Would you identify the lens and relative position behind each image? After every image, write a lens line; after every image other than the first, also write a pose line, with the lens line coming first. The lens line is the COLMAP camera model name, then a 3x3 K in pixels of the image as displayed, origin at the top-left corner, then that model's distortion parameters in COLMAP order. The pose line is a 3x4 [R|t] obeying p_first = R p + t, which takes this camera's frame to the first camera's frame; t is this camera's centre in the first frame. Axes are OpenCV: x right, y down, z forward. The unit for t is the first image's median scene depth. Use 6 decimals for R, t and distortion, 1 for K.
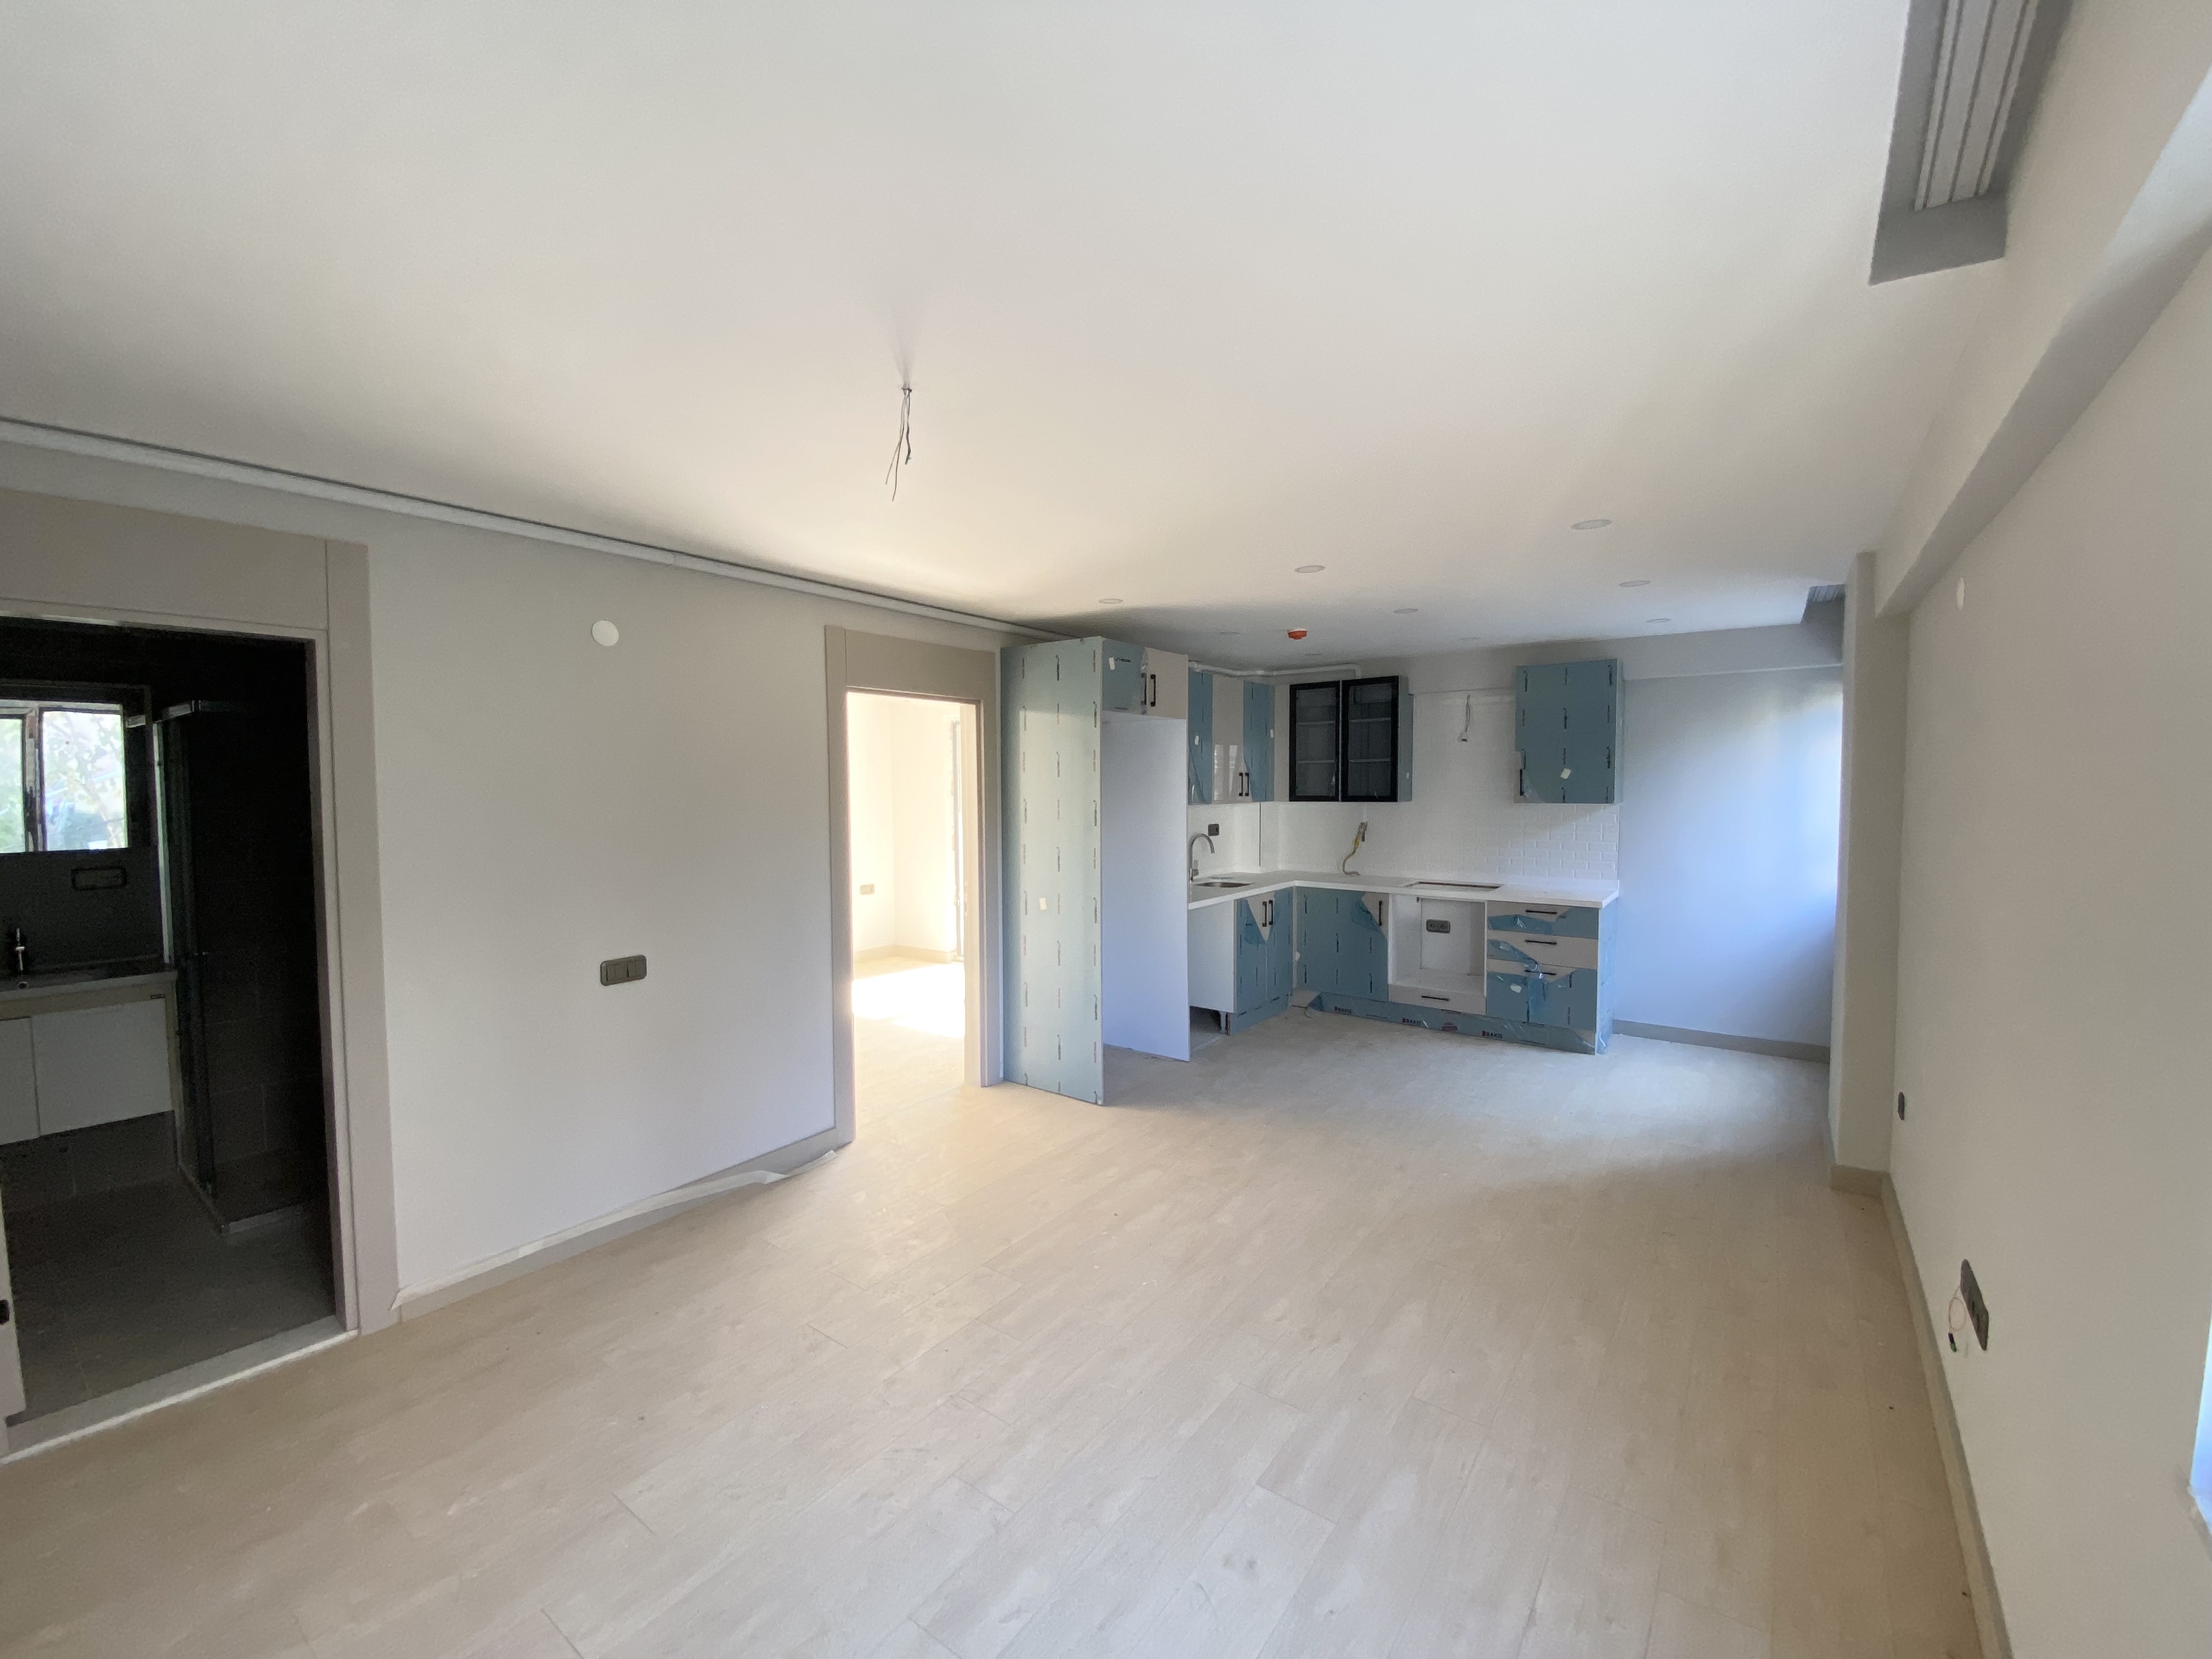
lens RADIAL K [[900.1, 0, 1071.6], [0, 900.1, 826.4], [0, 0, 1]] dist [0.012532, -0.011949]
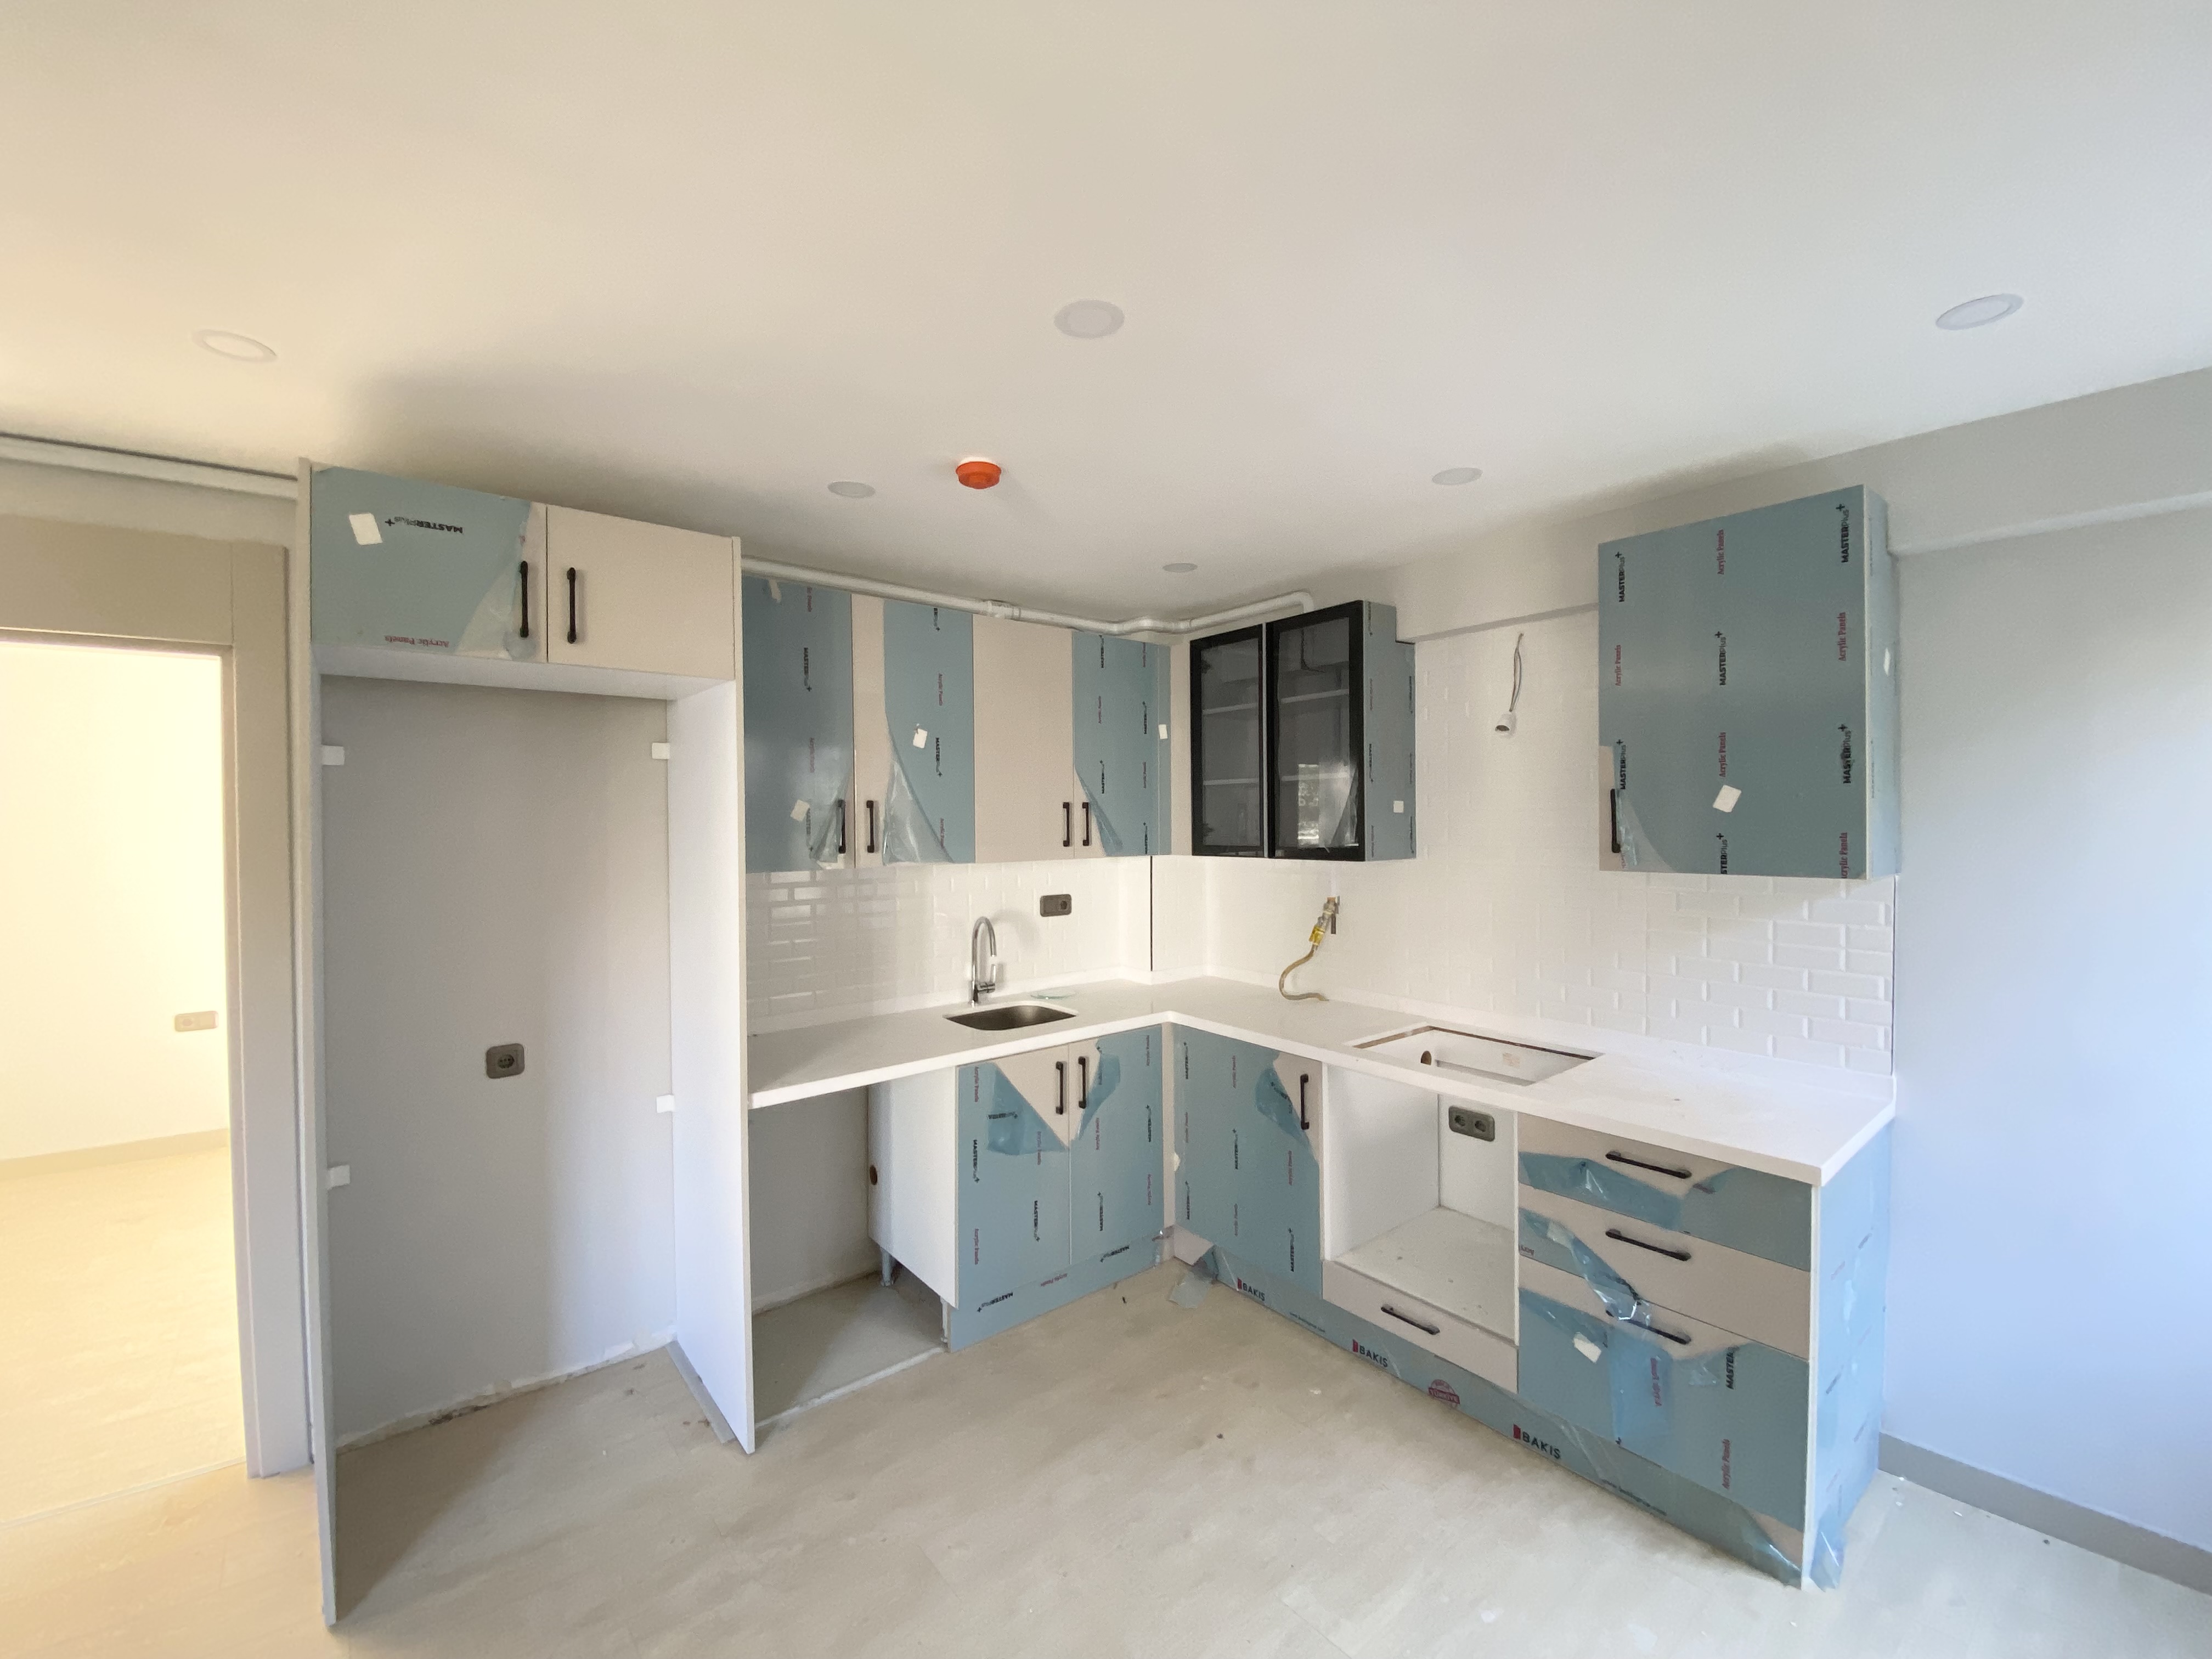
lens RADIAL K [[900.1, 0, 1102.4], [0, 900.1, 830.0], [0, 0, 1]] dist [0.012532, -0.011949]
pose [[0.973455, 0.002142, -0.228868, 0.387186], [-0.010718, 0.999286, -0.036232, -0.029204], [0.228627, 0.037723, 0.972783, 0.578355]]
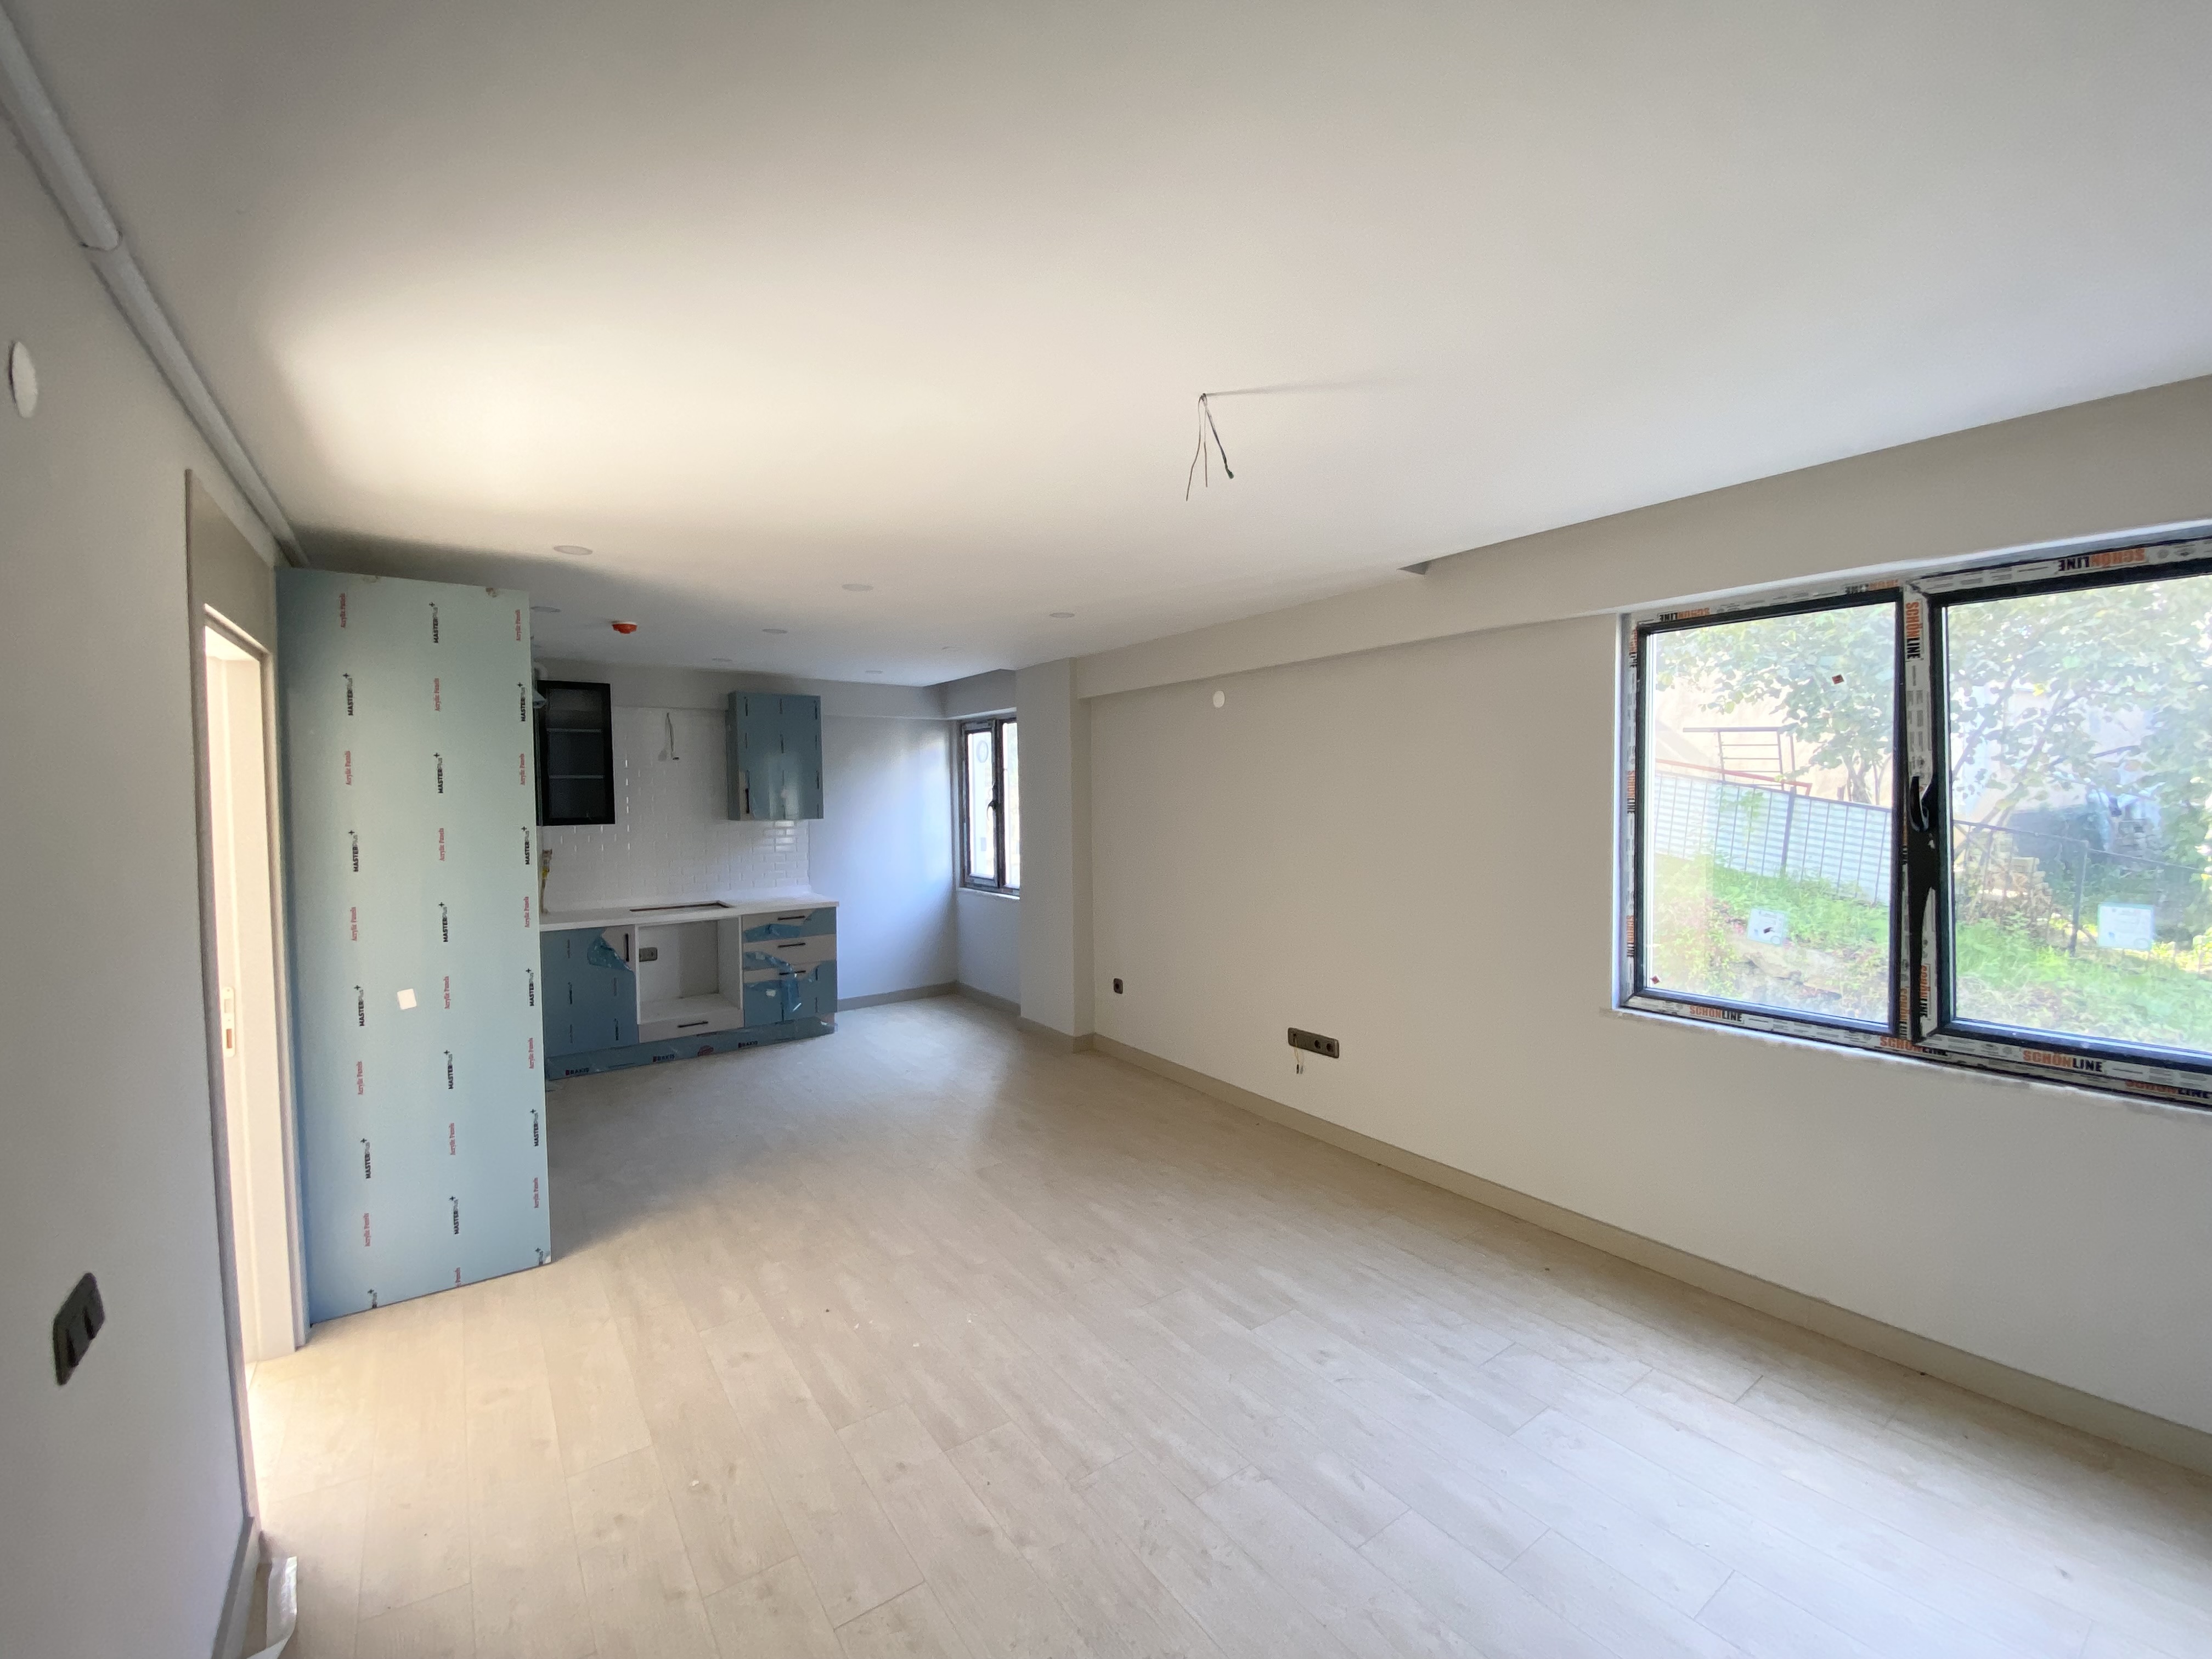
lens RADIAL K [[900.1, 0, 1100.3], [0, 900.1, 824.3], [0, 0, 1]] dist [0.012532, -0.011949]
pose [[0.280331, -0.028264, 0.959487, -0.431845], [0.059282, 0.998168, 0.012083, -0.010491], [-0.958071, 0.053494, 0.281493, 0.321008]]
